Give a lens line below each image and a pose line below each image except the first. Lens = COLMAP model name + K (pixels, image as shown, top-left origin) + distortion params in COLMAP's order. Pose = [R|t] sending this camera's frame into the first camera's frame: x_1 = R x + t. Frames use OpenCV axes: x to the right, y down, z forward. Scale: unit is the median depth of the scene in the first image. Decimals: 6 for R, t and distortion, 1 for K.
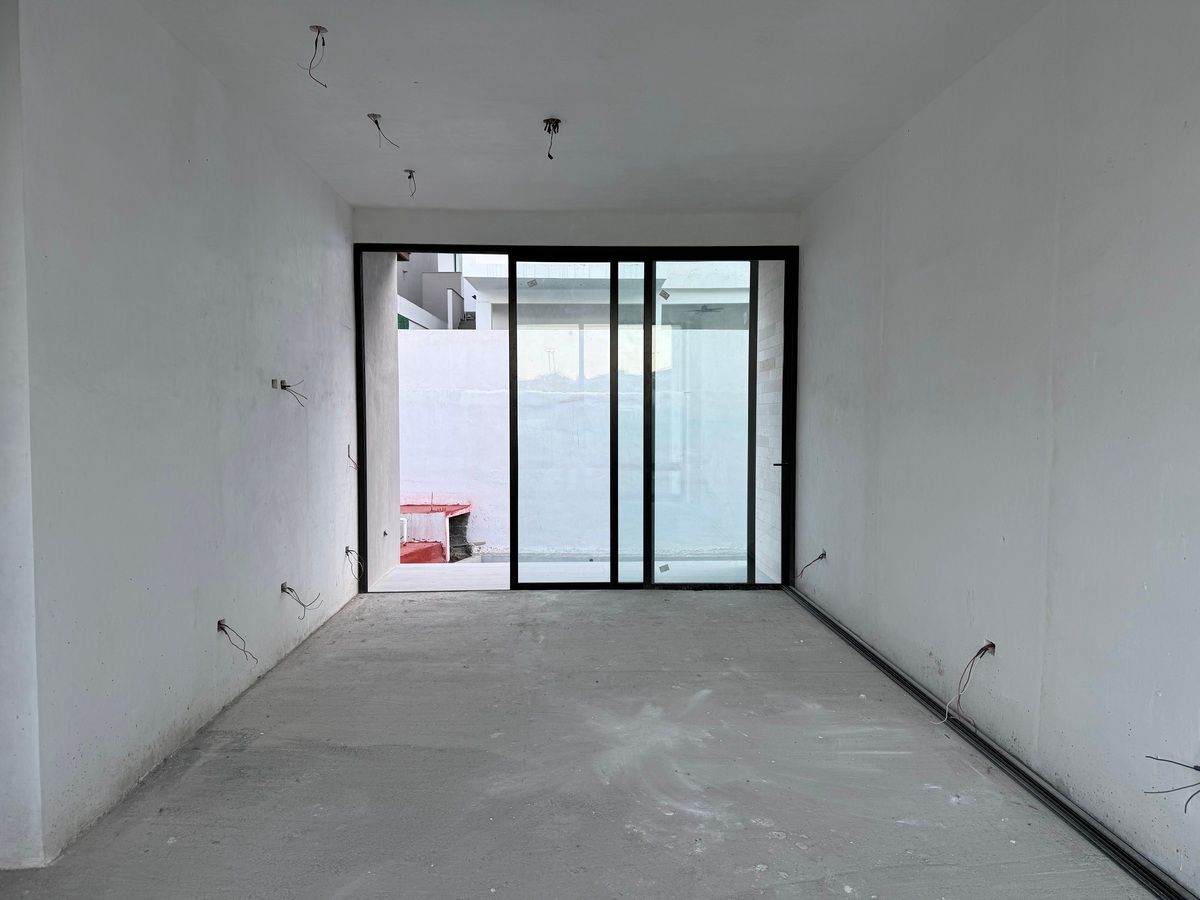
lens RADIAL K [[840.1, 0, 592.7], [0, 840.1, 444.1], [0, 0, 1]] dist [0.066864, -0.067905]
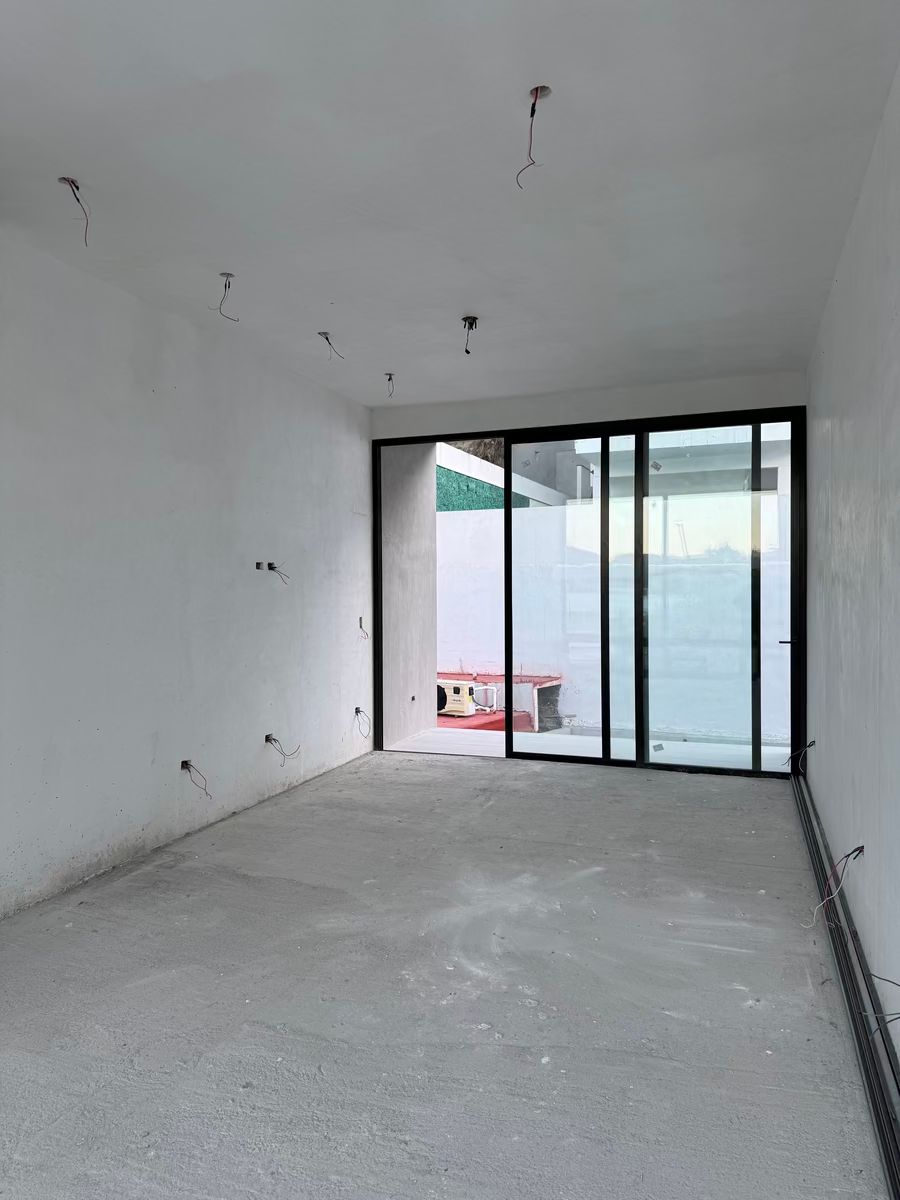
lens RADIAL K [[840.1, 0, 442.6], [0, 840.1, 587.1], [0, 0, 1]] dist [0.066864, -0.067905]
pose [[0.931382, -0.006297, -0.363990, 0.285034], [-0.006603, 0.999394, -0.034187, -0.002136], [0.363984, 0.034244, 0.930775, -0.003715]]
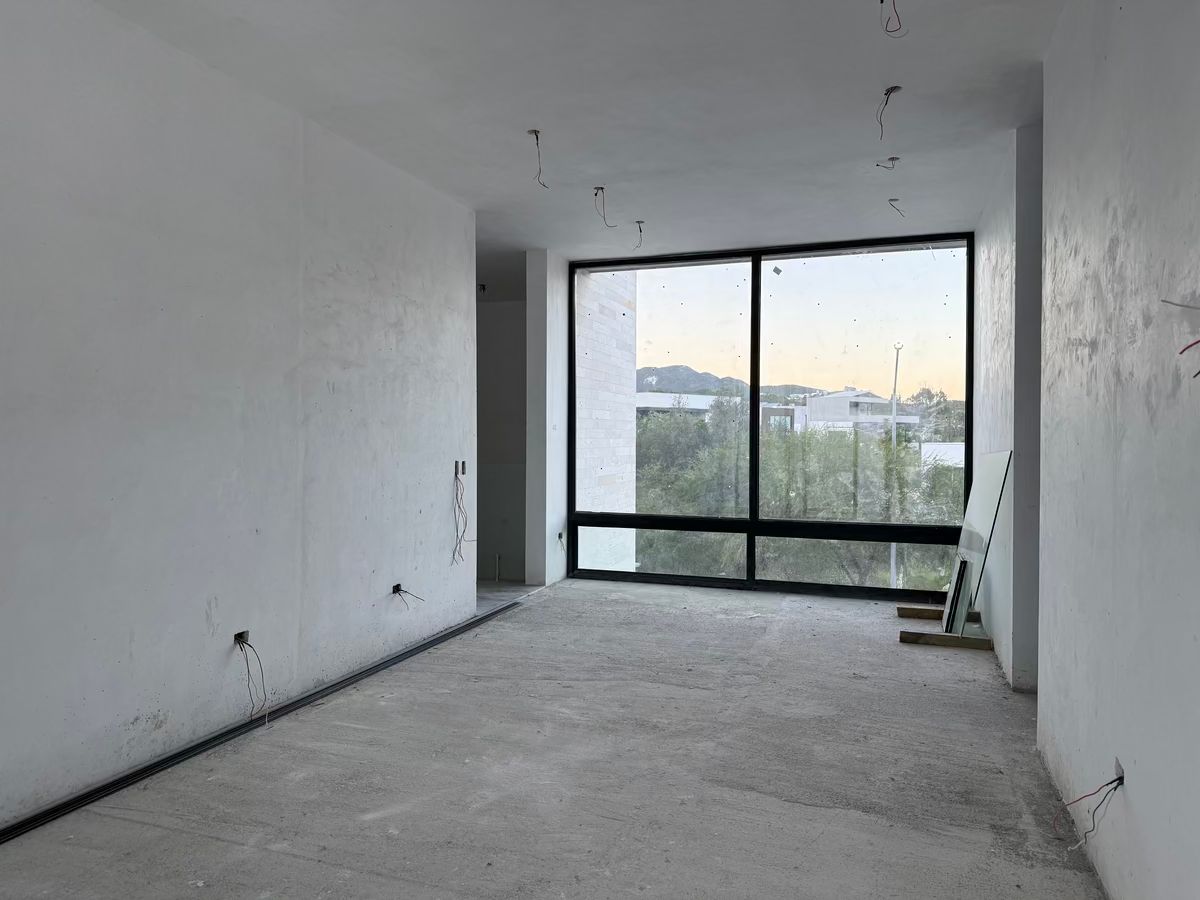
lens RADIAL K [[840.1, 0, 599.9], [0, 840.1, 446.7], [0, 0, 1]] dist [0.066864, -0.067905]
pose [[-0.934076, -0.007697, 0.356991, -0.251311], [0.008958, 0.998948, 0.044975, -0.034981], [-0.356962, 0.045208, -0.933024, 1.363431]]
